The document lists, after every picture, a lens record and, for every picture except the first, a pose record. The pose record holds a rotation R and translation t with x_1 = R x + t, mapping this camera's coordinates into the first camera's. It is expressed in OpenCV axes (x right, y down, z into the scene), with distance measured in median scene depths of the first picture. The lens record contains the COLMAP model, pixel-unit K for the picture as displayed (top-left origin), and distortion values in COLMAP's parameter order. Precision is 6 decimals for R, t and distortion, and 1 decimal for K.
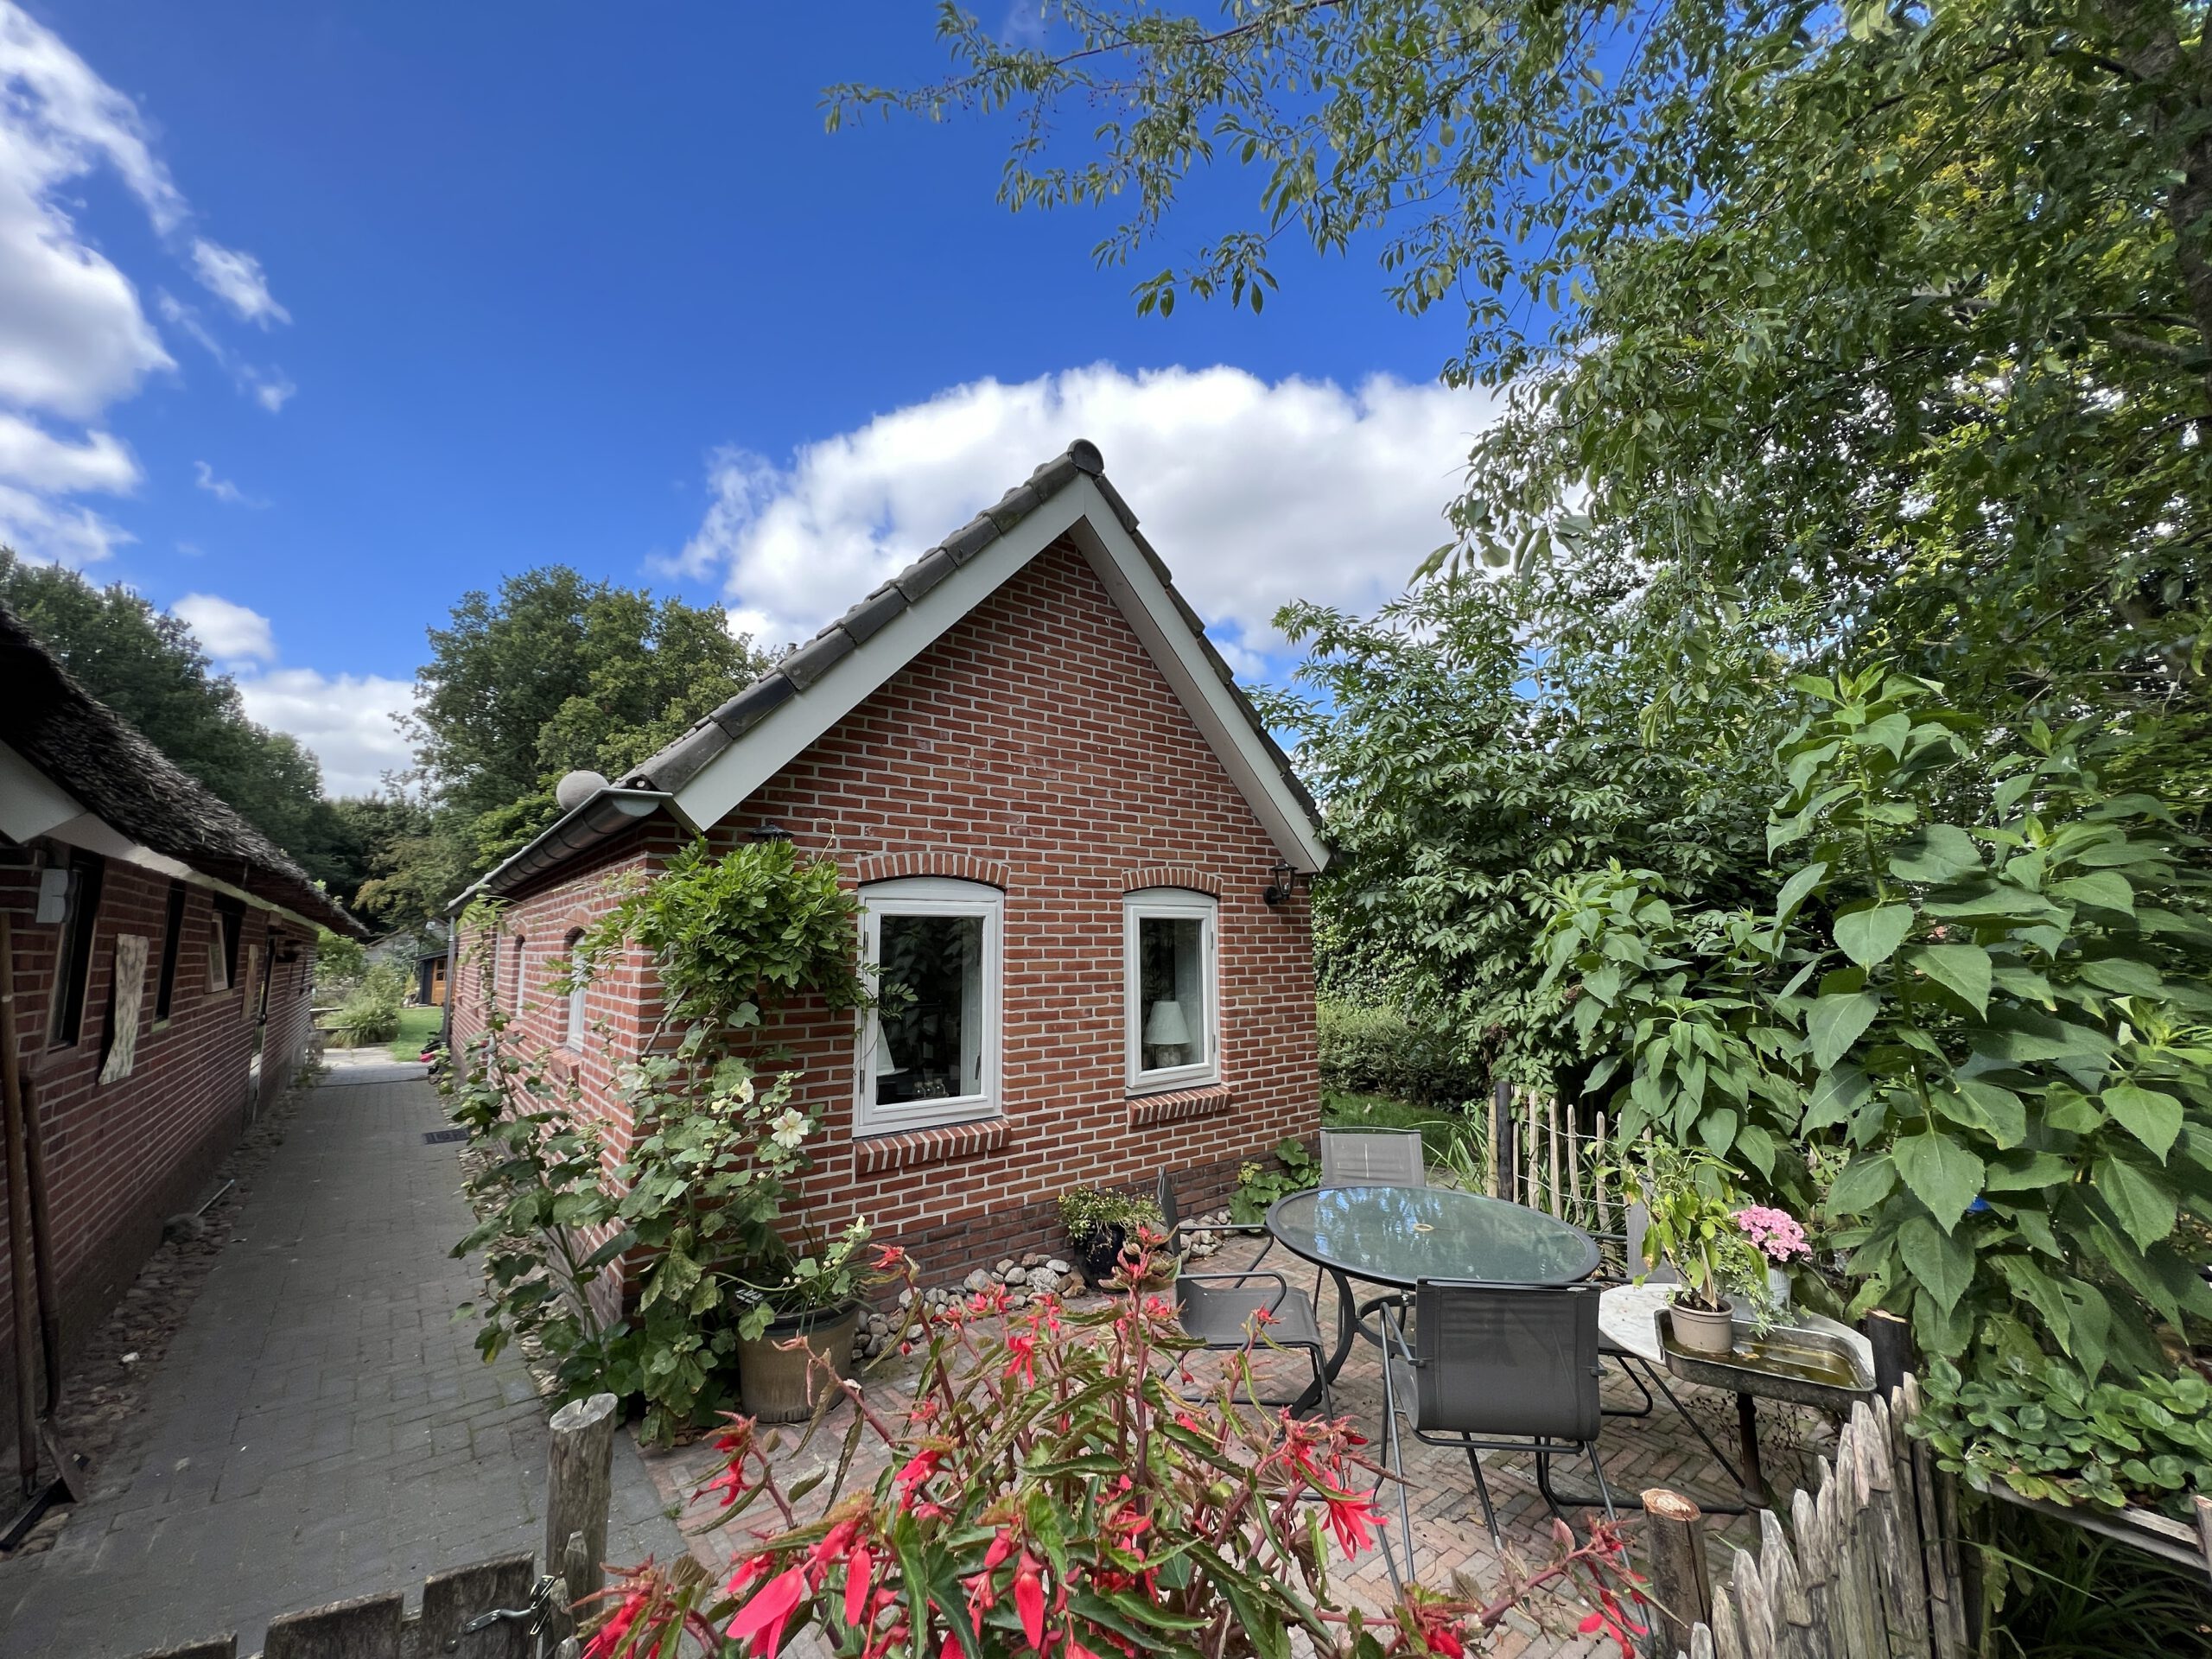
lens RADIAL K [[882.6, 0, 1103.3], [0, 882.6, 837.6], [0, 0, 1]] dist [0.000033, 0.000947]
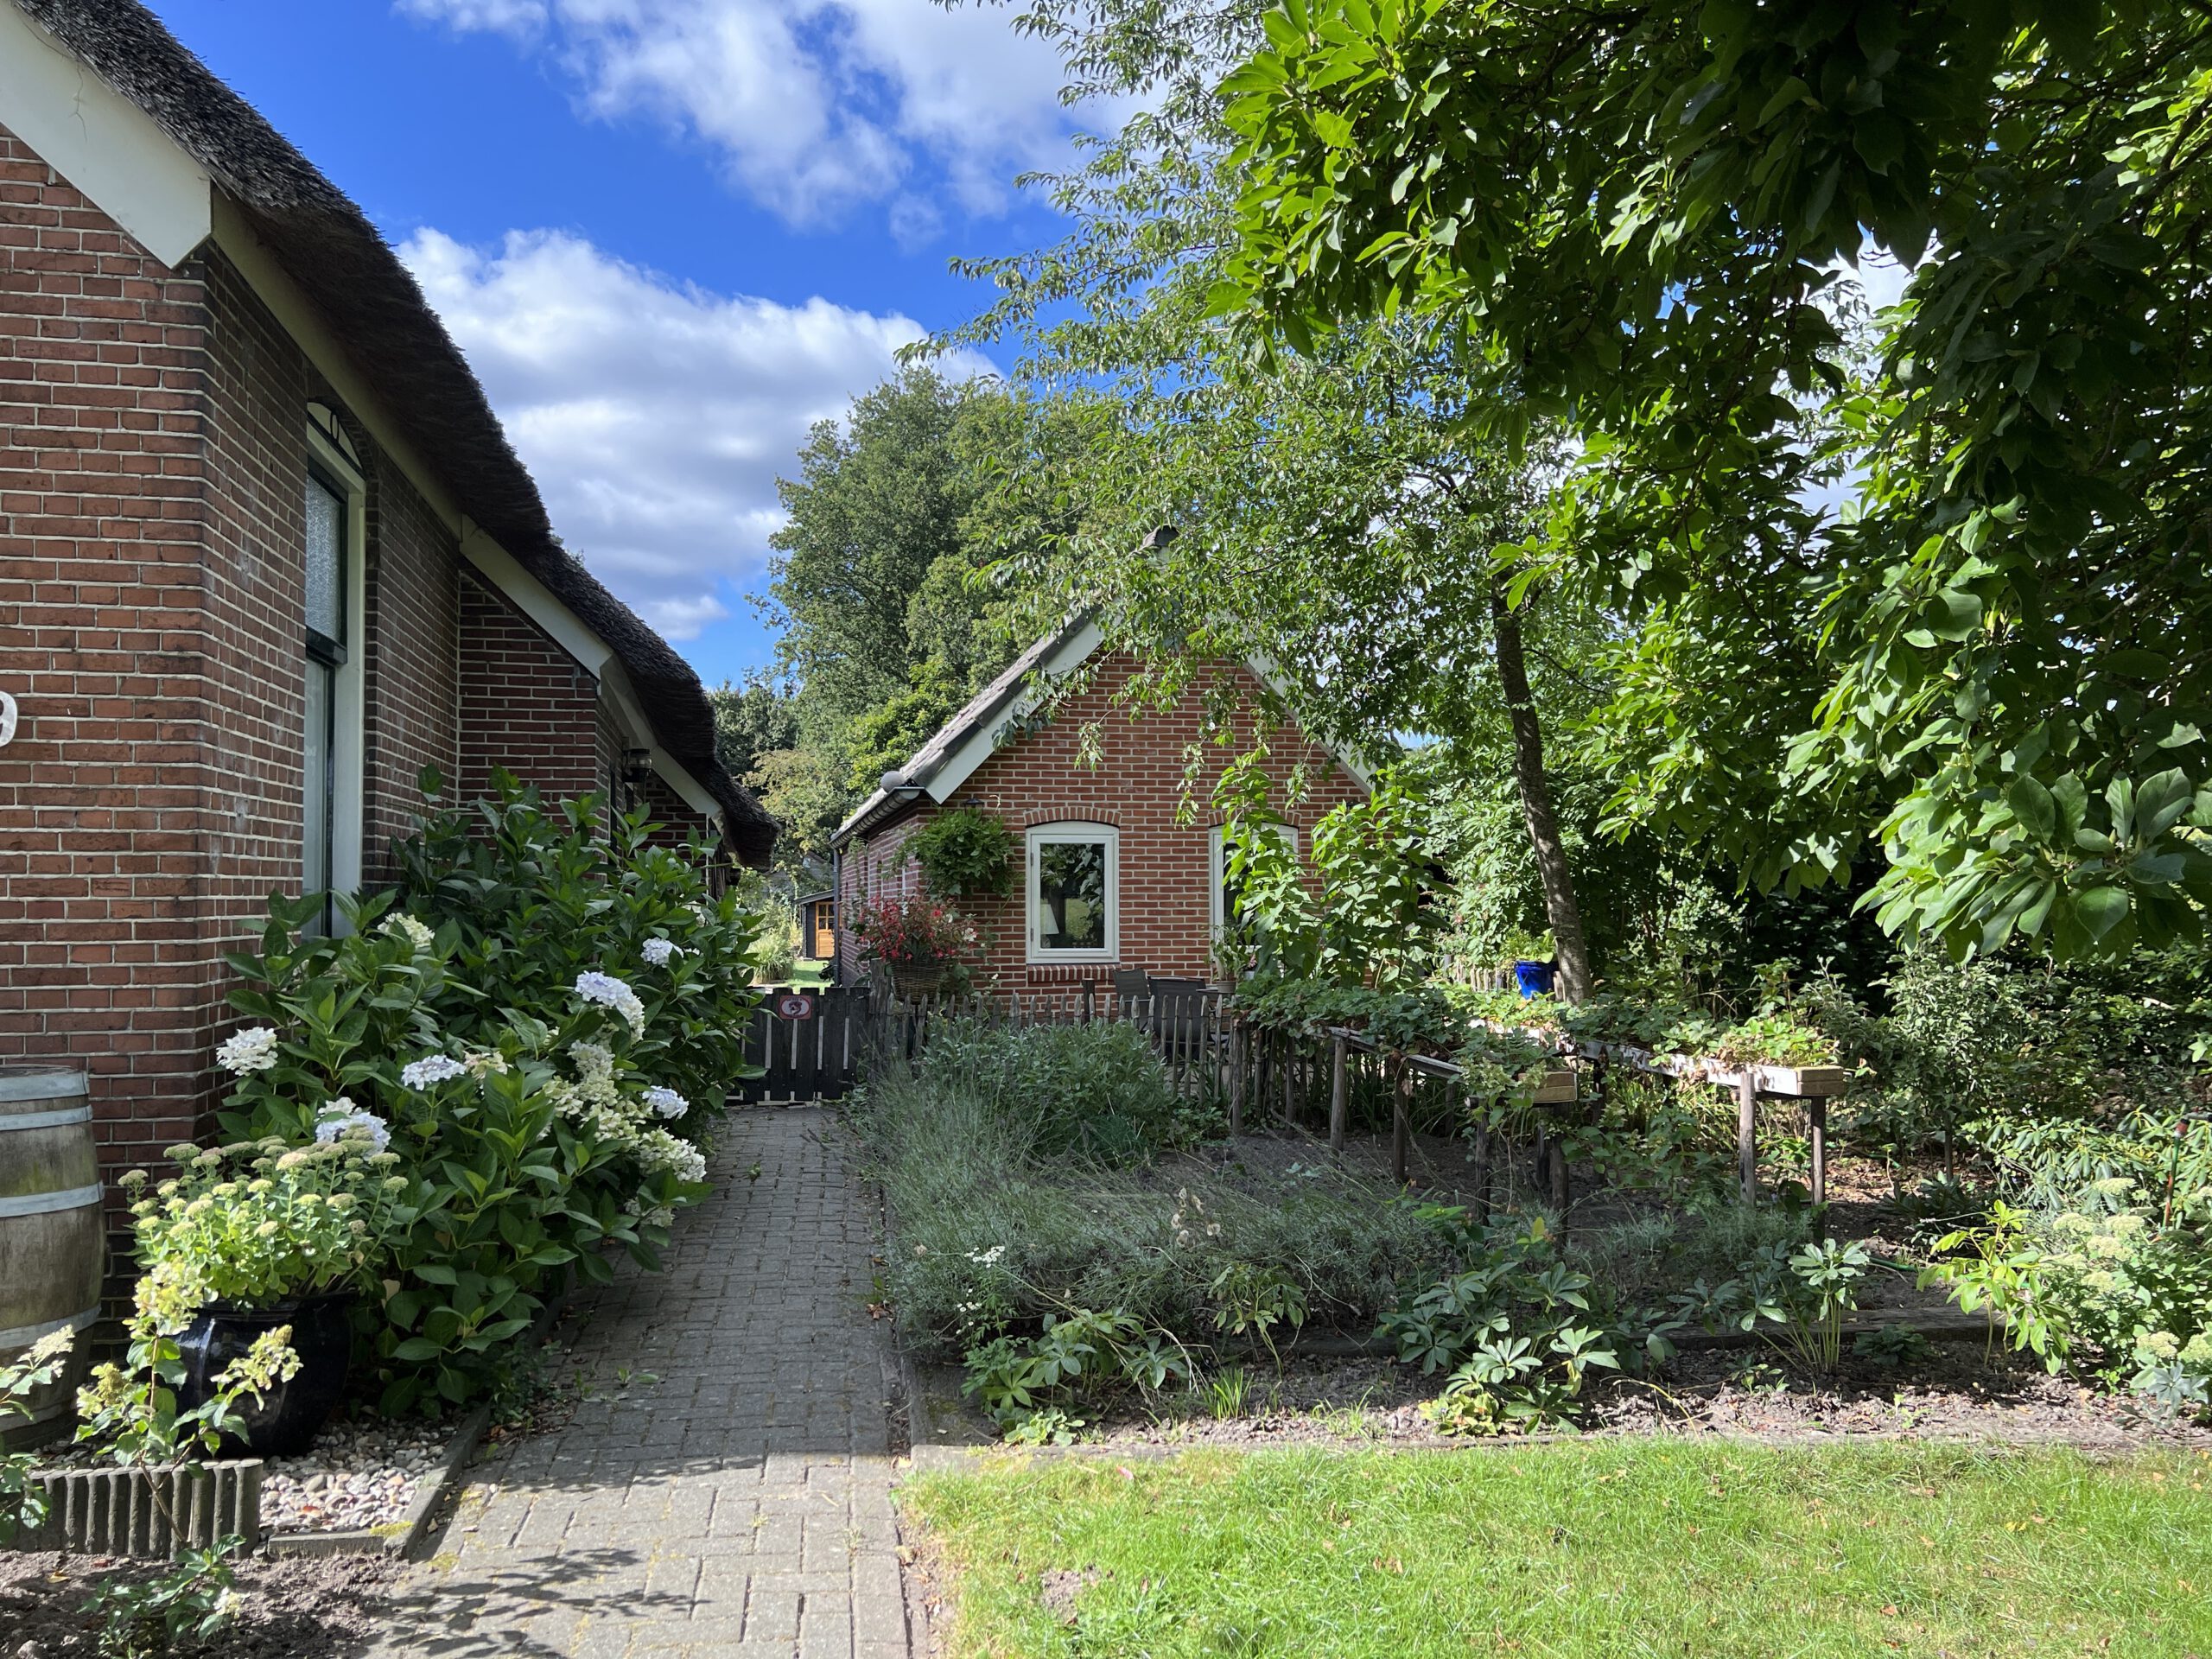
lens RADIAL K [[1624.3, 0, 1121.5], [0, 1624.3, 863.6], [0, 0, 1]] dist [0.003210, 0.000907]
pose [[0.898904, -0.007534, -0.438080, 1.160444], [0.051609, 0.994713, 0.088789, -0.134216], [0.435095, -0.102422, 0.894540, -1.620529]]
